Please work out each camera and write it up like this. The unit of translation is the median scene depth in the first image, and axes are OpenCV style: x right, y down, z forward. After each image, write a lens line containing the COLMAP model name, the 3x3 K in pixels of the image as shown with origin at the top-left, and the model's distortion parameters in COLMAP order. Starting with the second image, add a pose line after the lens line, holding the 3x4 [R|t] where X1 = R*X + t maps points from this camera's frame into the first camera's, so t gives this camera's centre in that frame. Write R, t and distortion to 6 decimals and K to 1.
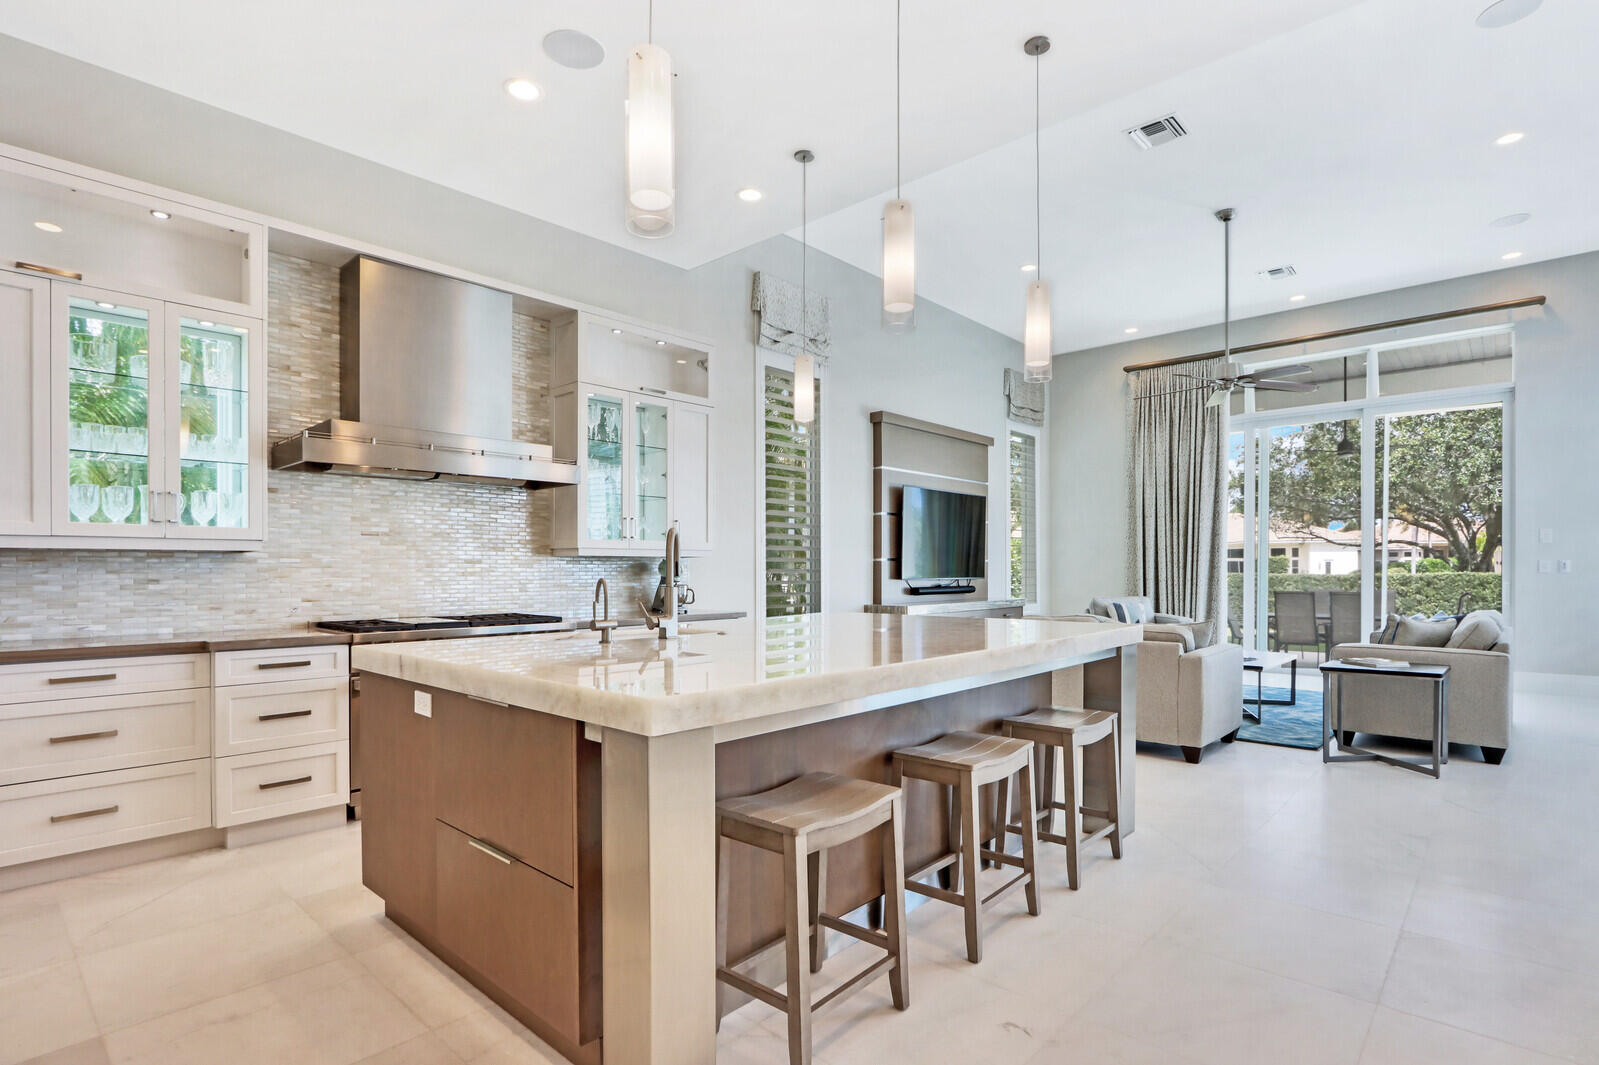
lens RADIAL K [[774.8, 0, 798.7], [0, 774.8, 567.9], [0, 0, 1]] dist [-0.020588, 0.000656]
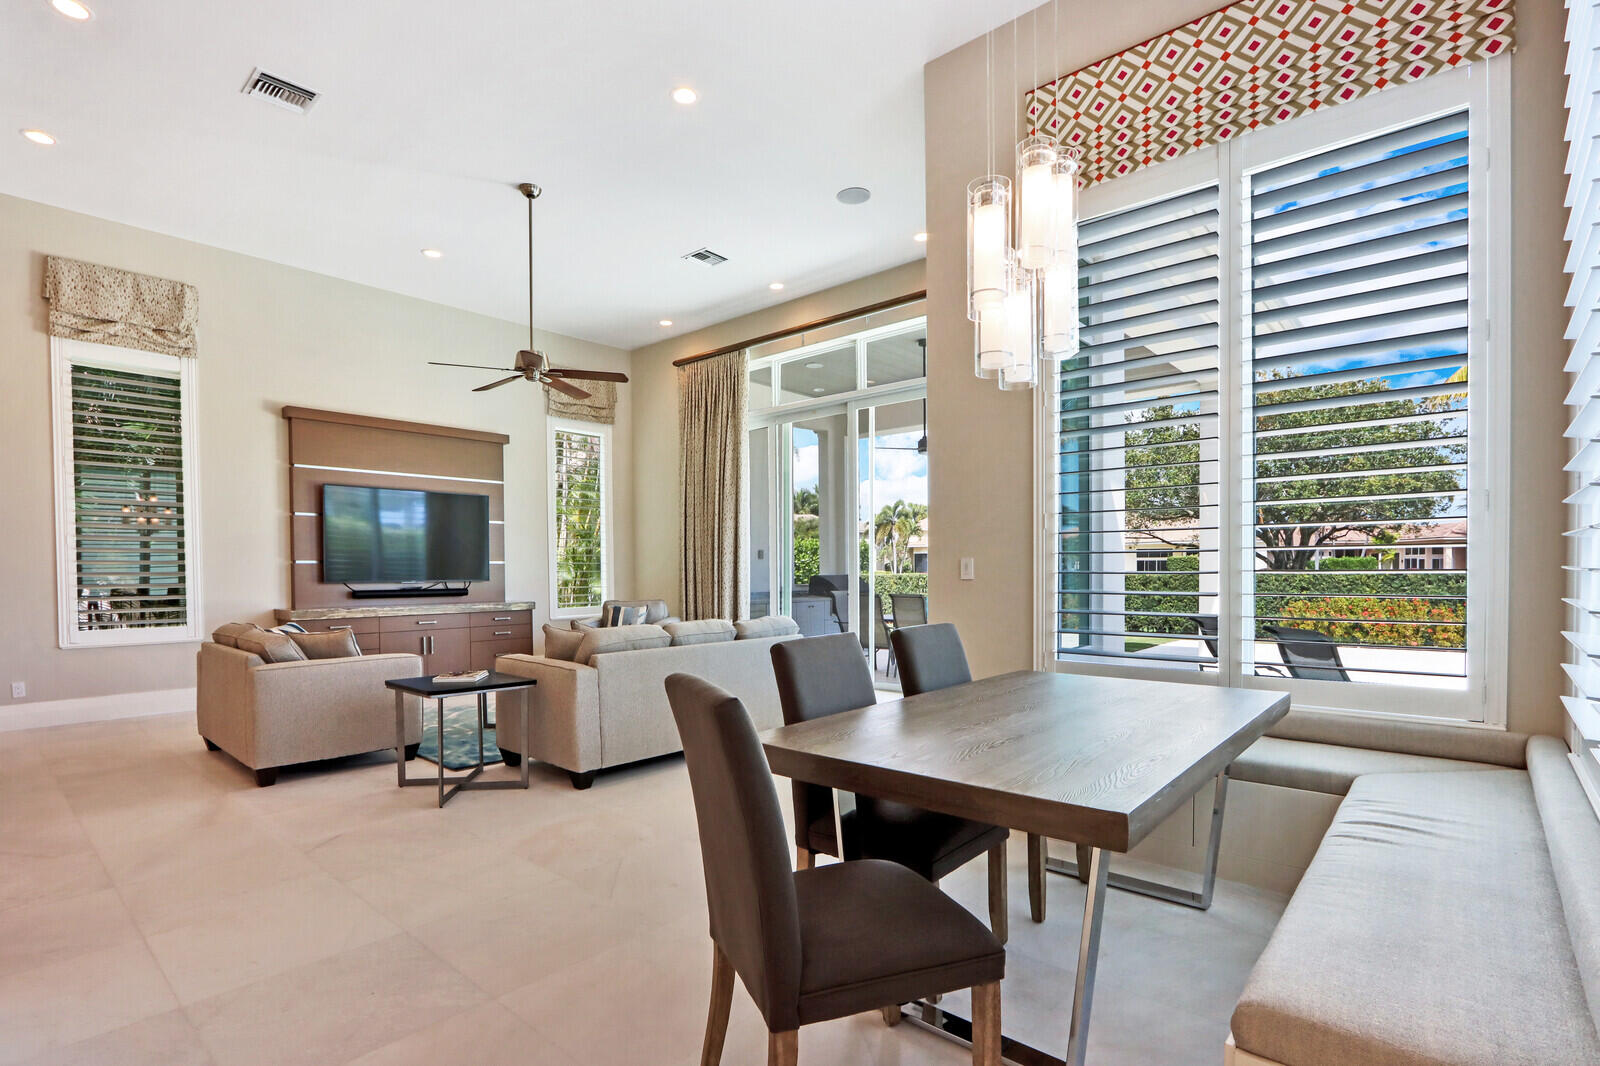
lens RADIAL K [[748.9, 0, 796.6], [0, 748.9, 583.9], [0, 0, 1]] dist [-0.022601, -0.000369]
pose [[0.999523, -0.002163, 0.030816, 0.578076], [0.001494, 0.999763, 0.021703, -0.002144], [-0.030856, -0.021647, 0.999289, 0.056571]]
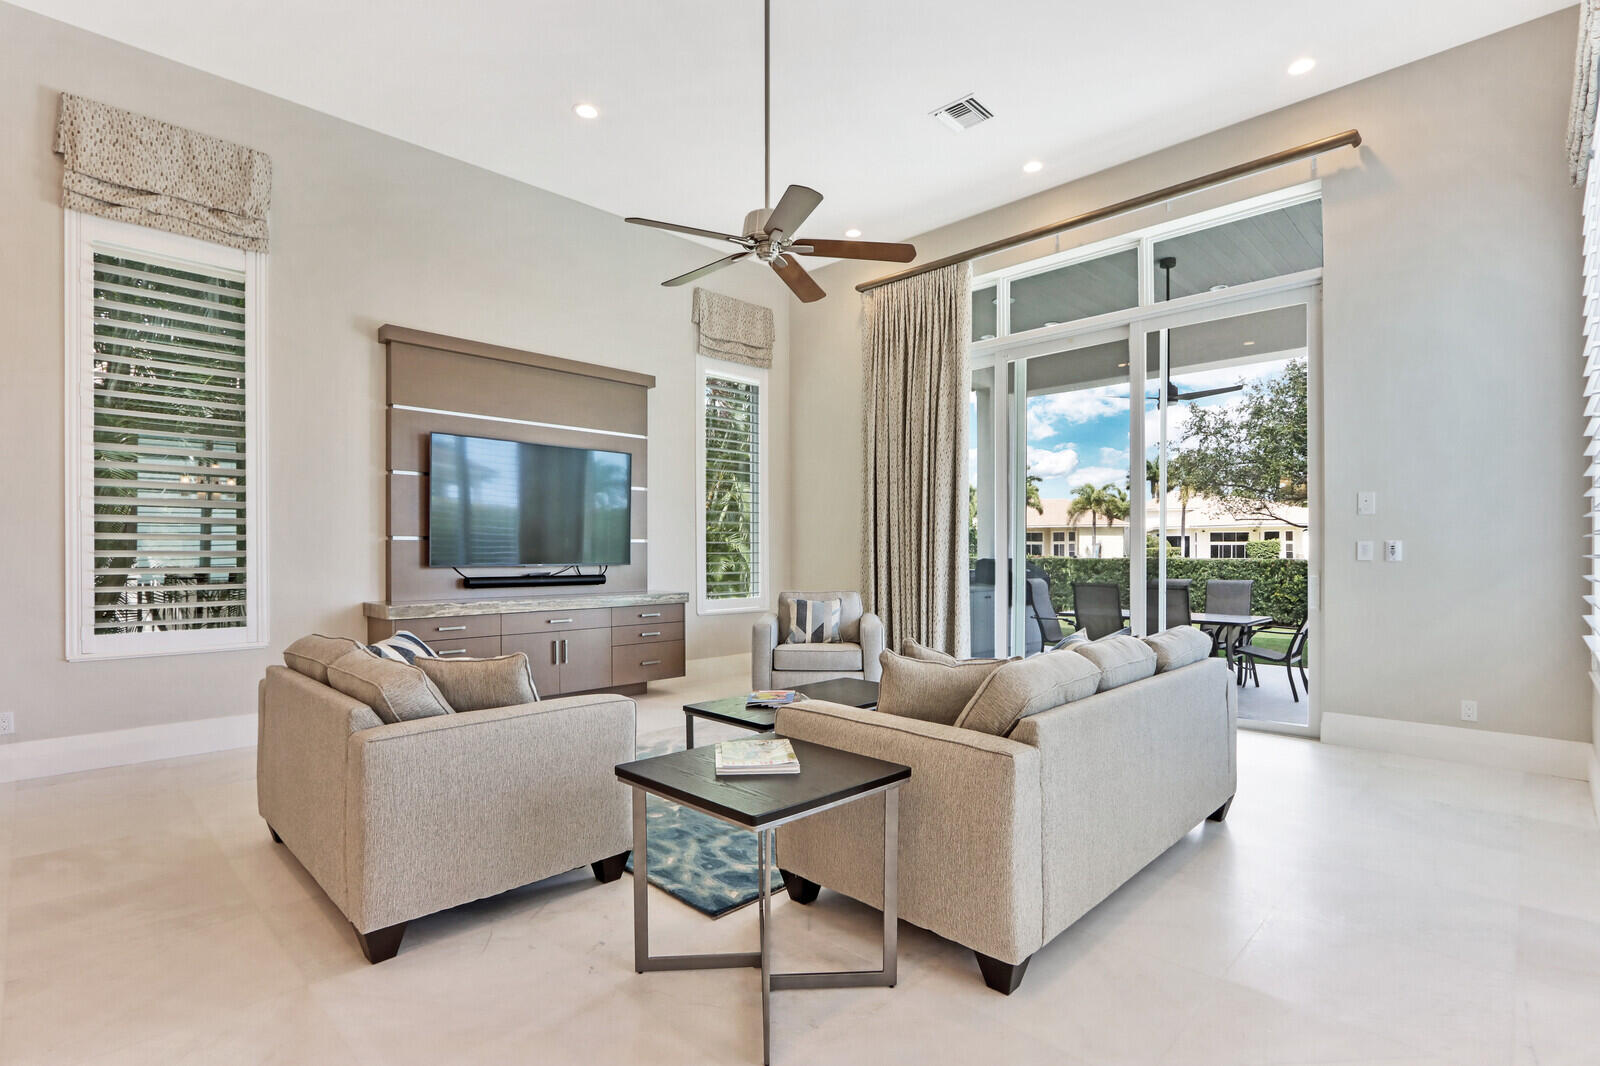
lens RADIAL K [[748.8, 0, 800.3], [0, 748.8, 552.0], [0, 0, 1]] dist [-0.024271, 0.000861]
pose [[0.999717, 0.003304, -0.023577, 0.406821], [-0.003255, 0.999993, 0.002079, -0.000643], [0.023584, -0.002002, 0.999720, 0.282460]]
